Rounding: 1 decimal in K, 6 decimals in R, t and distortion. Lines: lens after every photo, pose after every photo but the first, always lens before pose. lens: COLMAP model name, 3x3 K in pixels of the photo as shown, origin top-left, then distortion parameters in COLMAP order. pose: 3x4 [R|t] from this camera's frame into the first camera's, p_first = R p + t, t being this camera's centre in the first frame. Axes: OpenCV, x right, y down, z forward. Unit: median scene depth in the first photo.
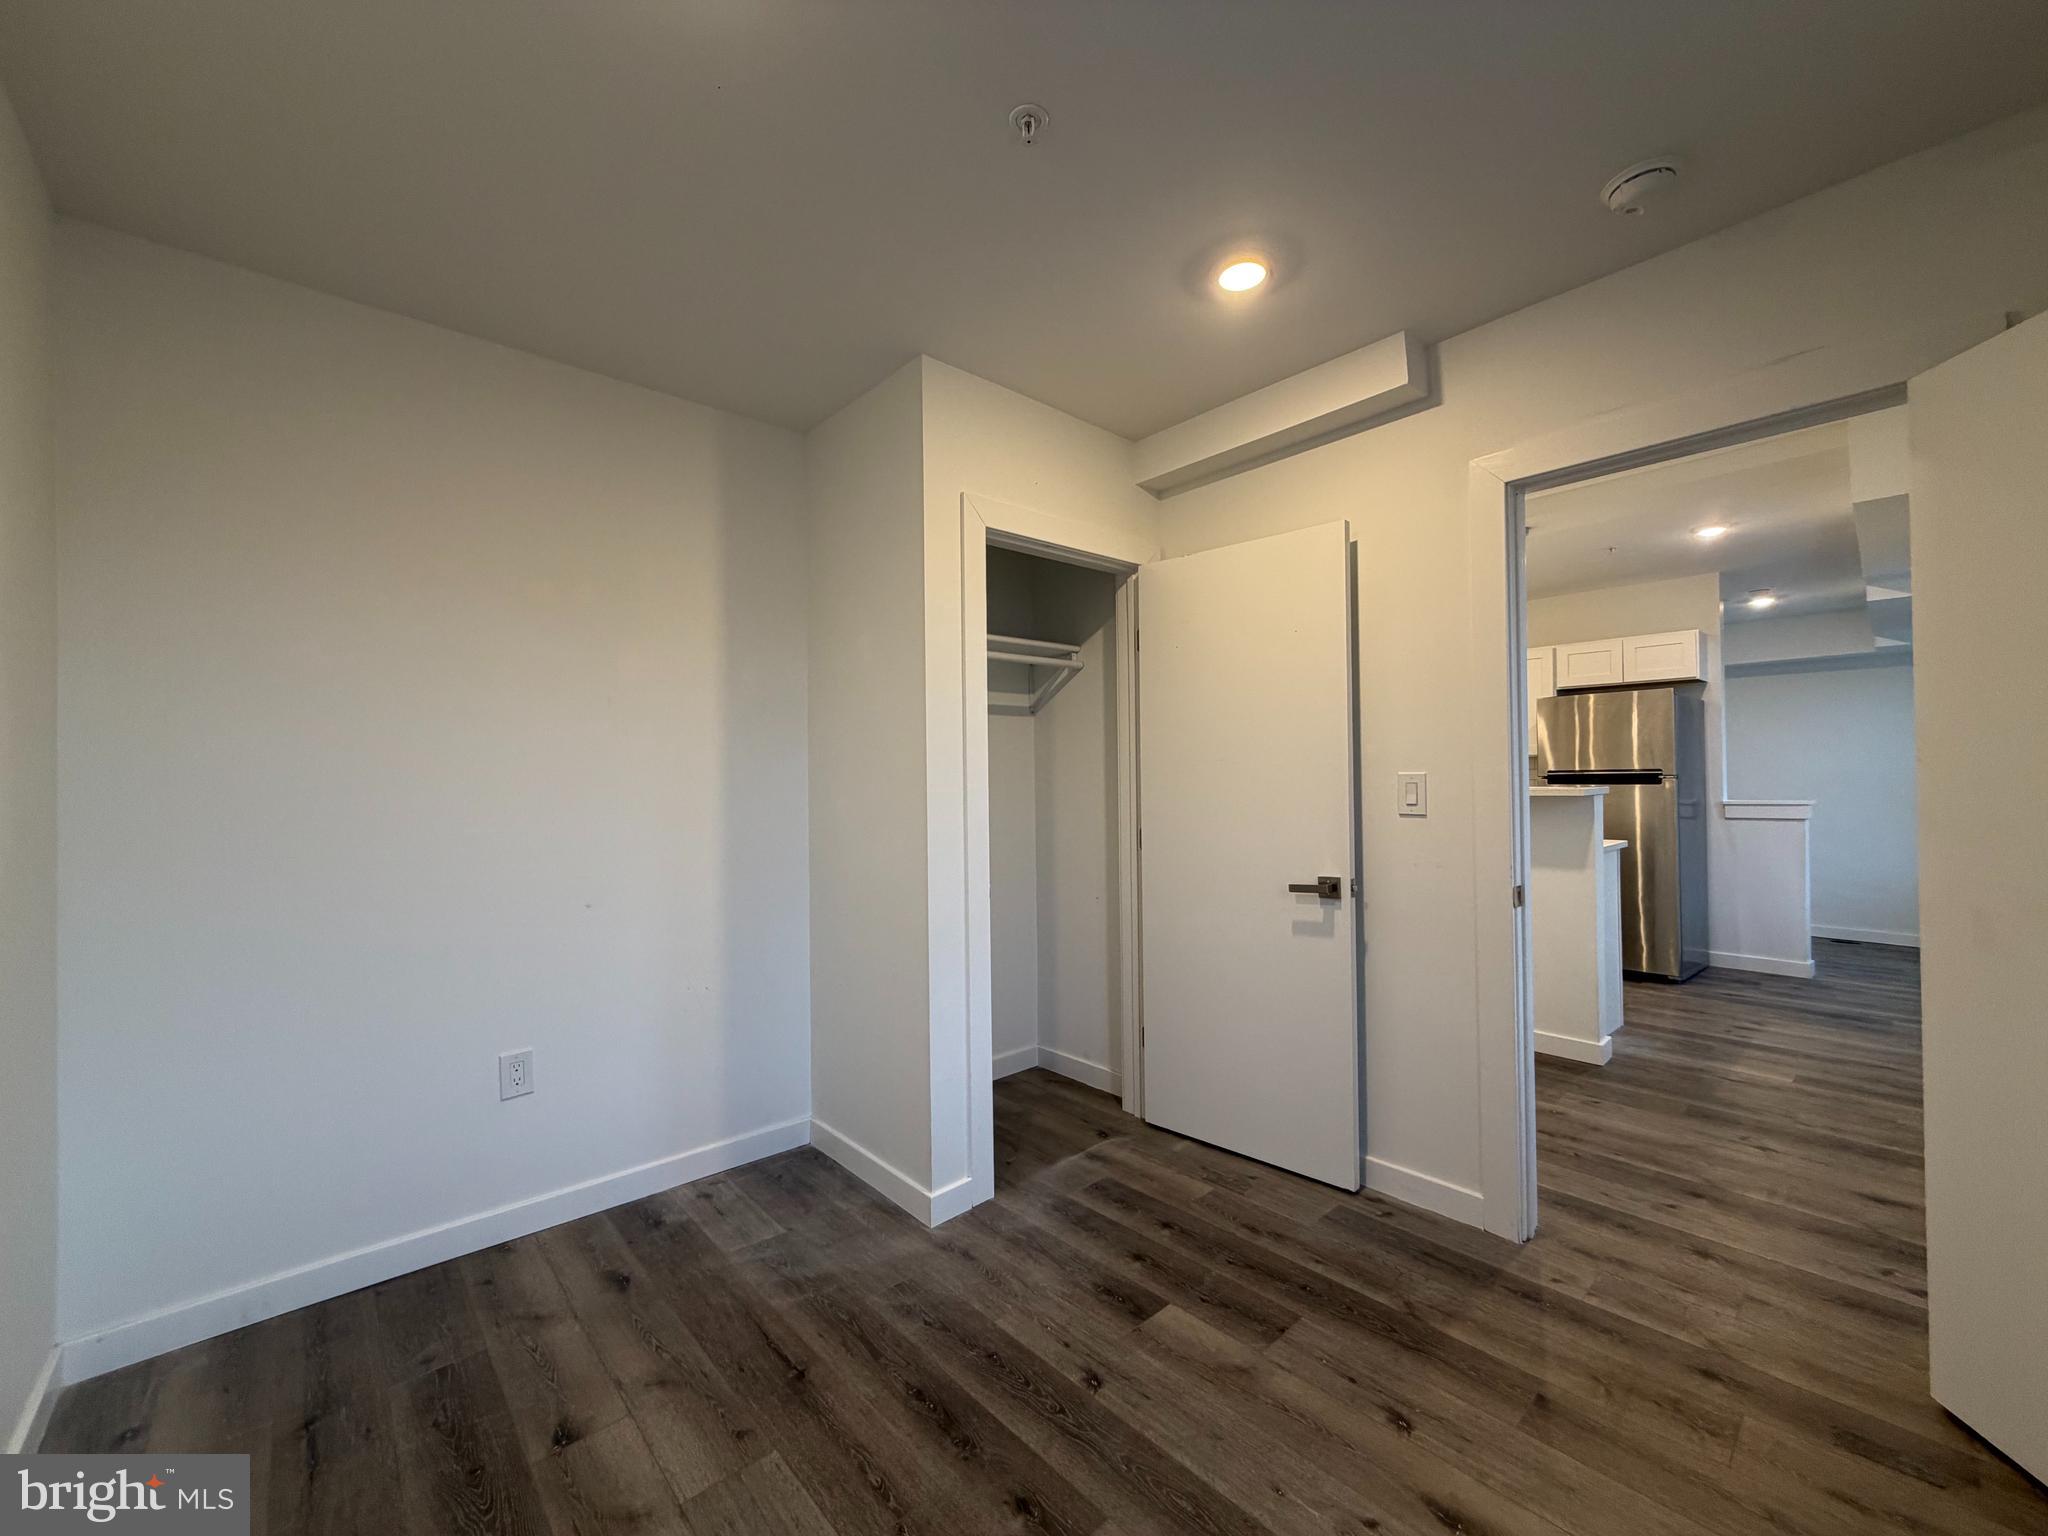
lens RADIAL K [[804.6, 0, 1034.6], [0, 804.6, 770.8], [0, 0, 1]] dist [-0.002136, -0.000314]
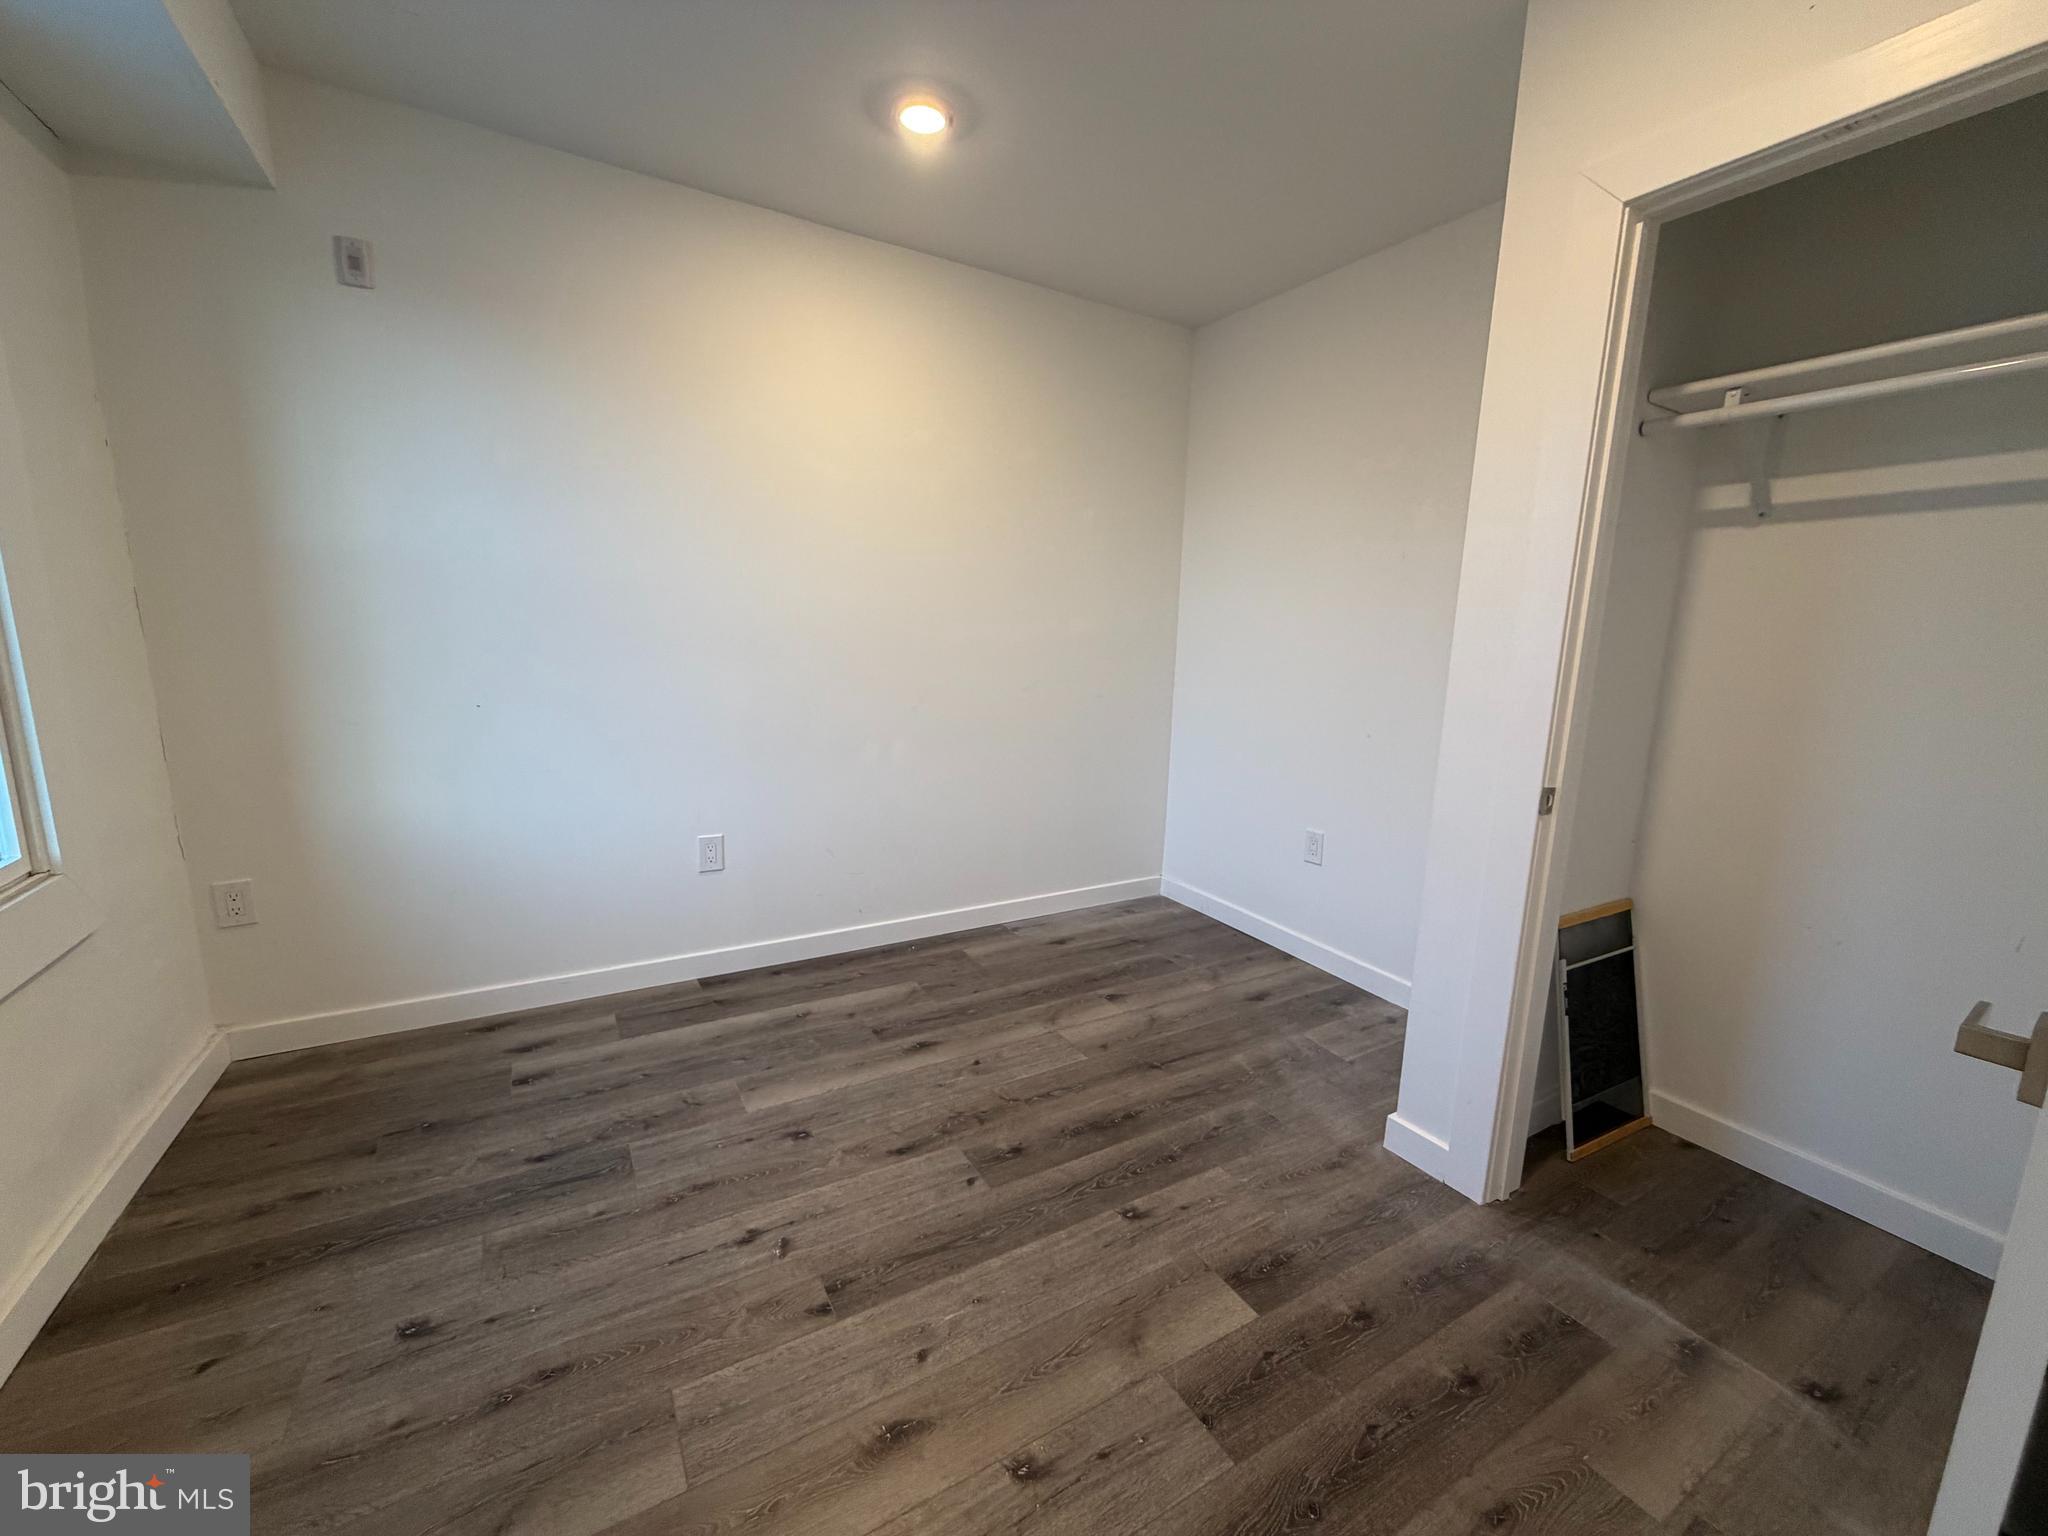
lens RADIAL K [[804.6, 0, 1006.6], [0, 804.6, 771.3], [0, 0, 1]] dist [-0.002136, -0.000314]
pose [[-0.216116, 0.182483, -0.959163, 1.080297], [-0.017530, 0.981495, 0.190681, -0.000206], [0.976210, 0.058023, -0.208918, 1.103664]]
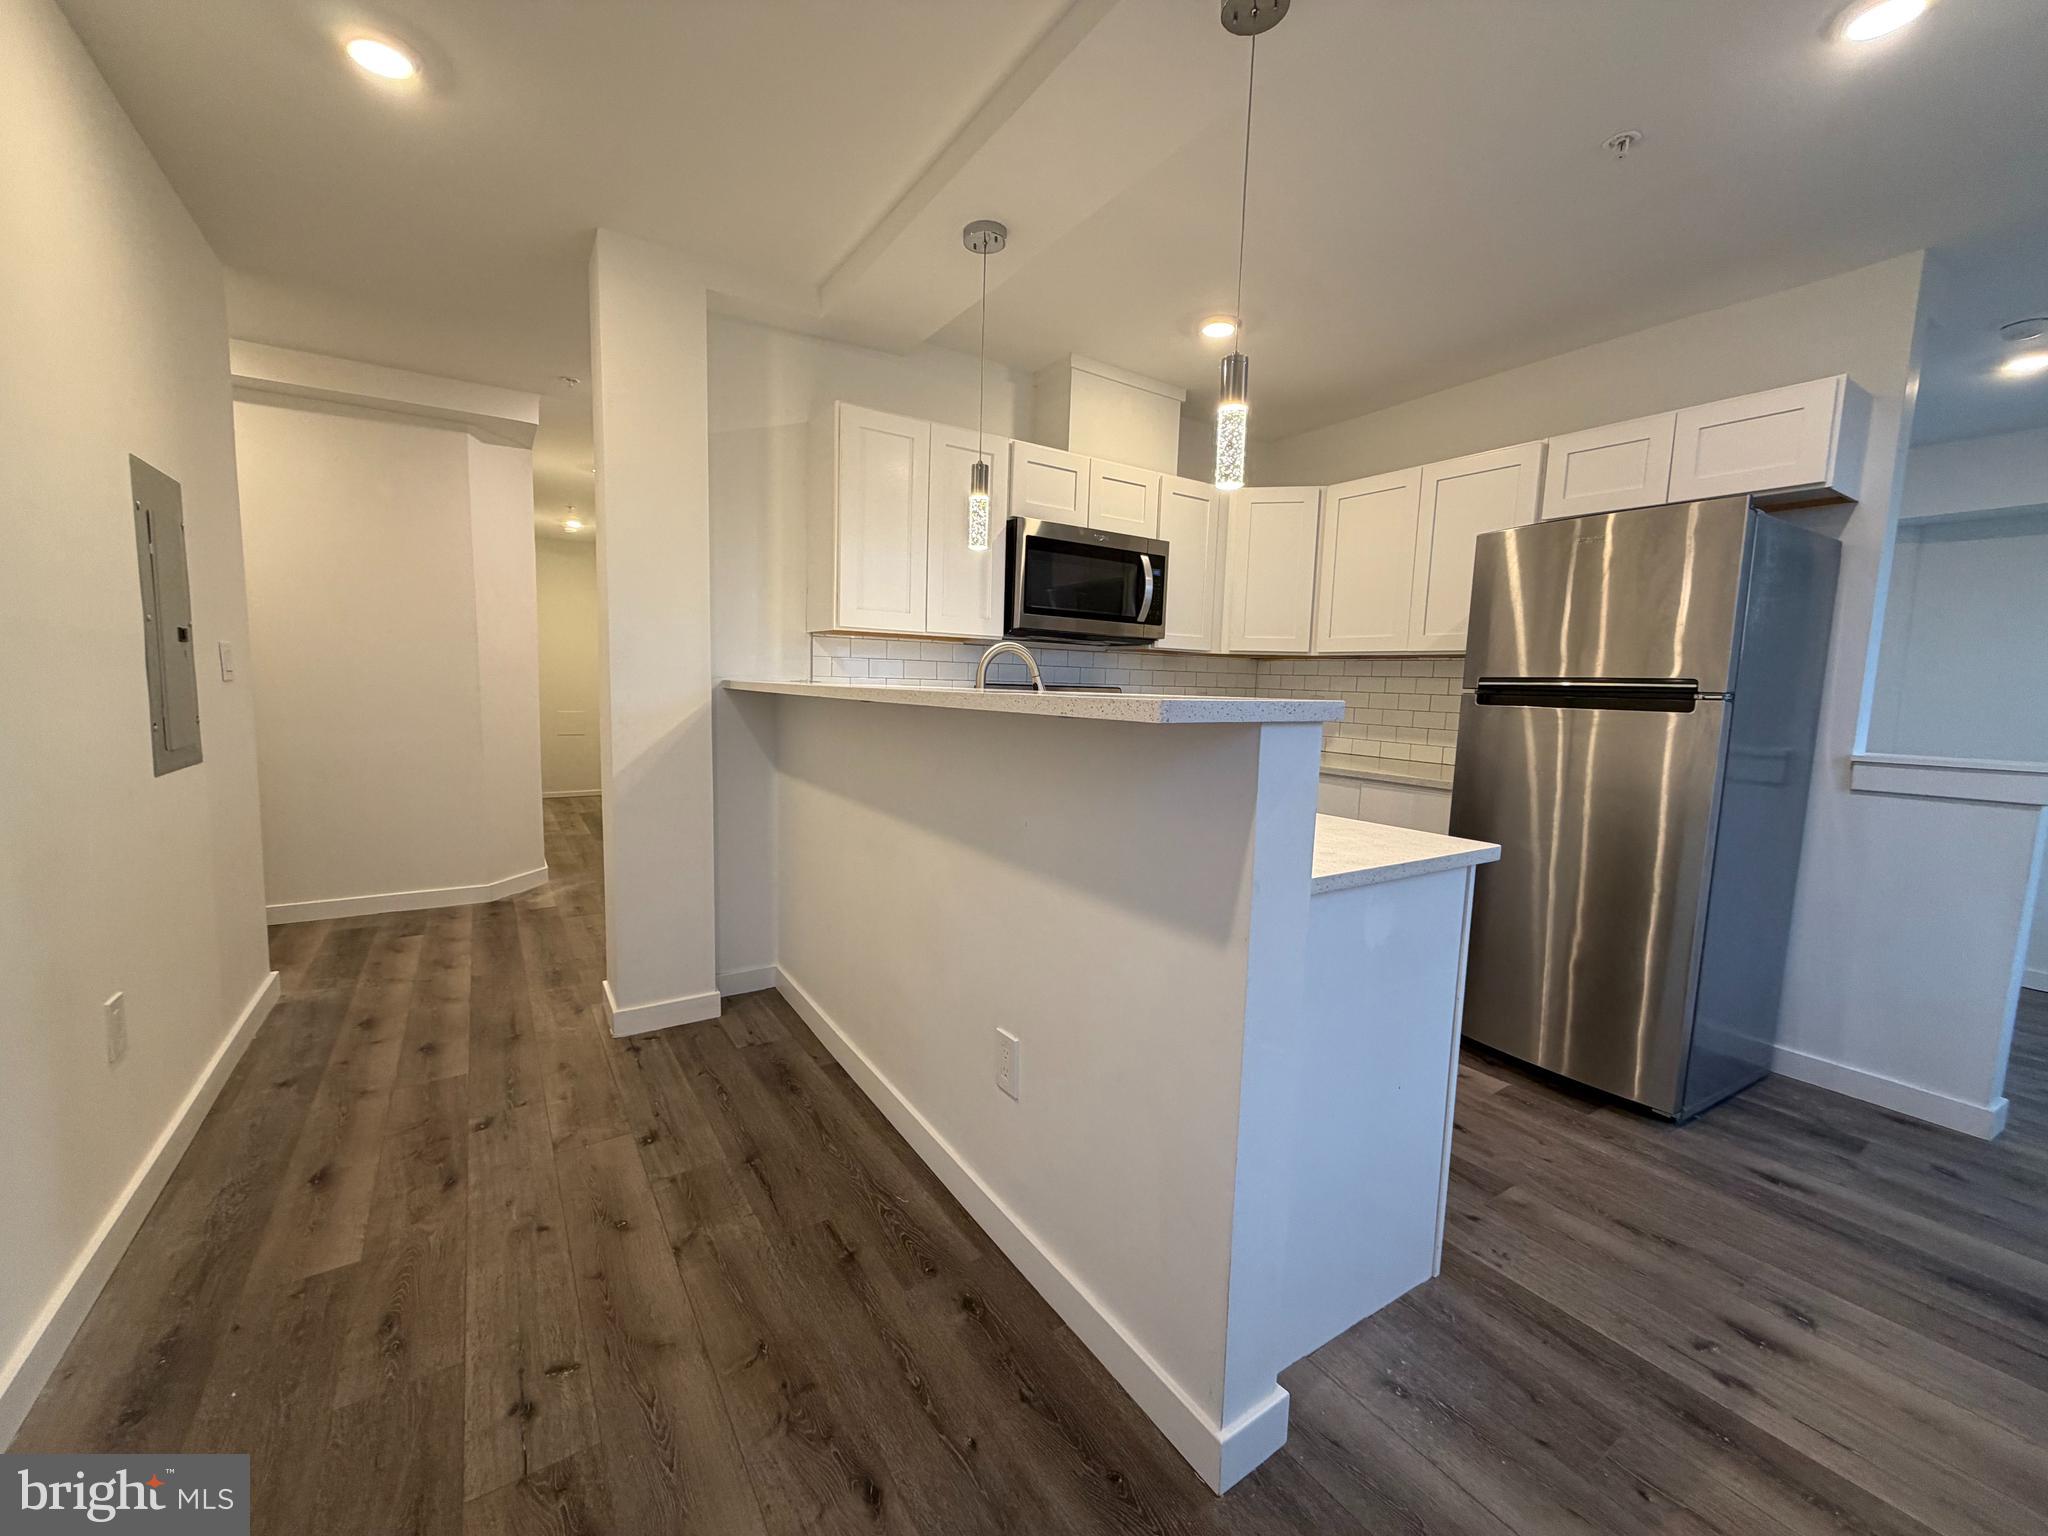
lens RADIAL K [[804.6, 0, 1014.7], [0, 804.6, 765.9], [0, 0, 1]] dist [-0.002136, -0.000314]
pose [[0.987101, 0.059301, -0.148709, 0.078867], [-0.041612, 0.991978, 0.119364, 0.001463], [0.154594, -0.111636, 0.981651, 0.081711]]
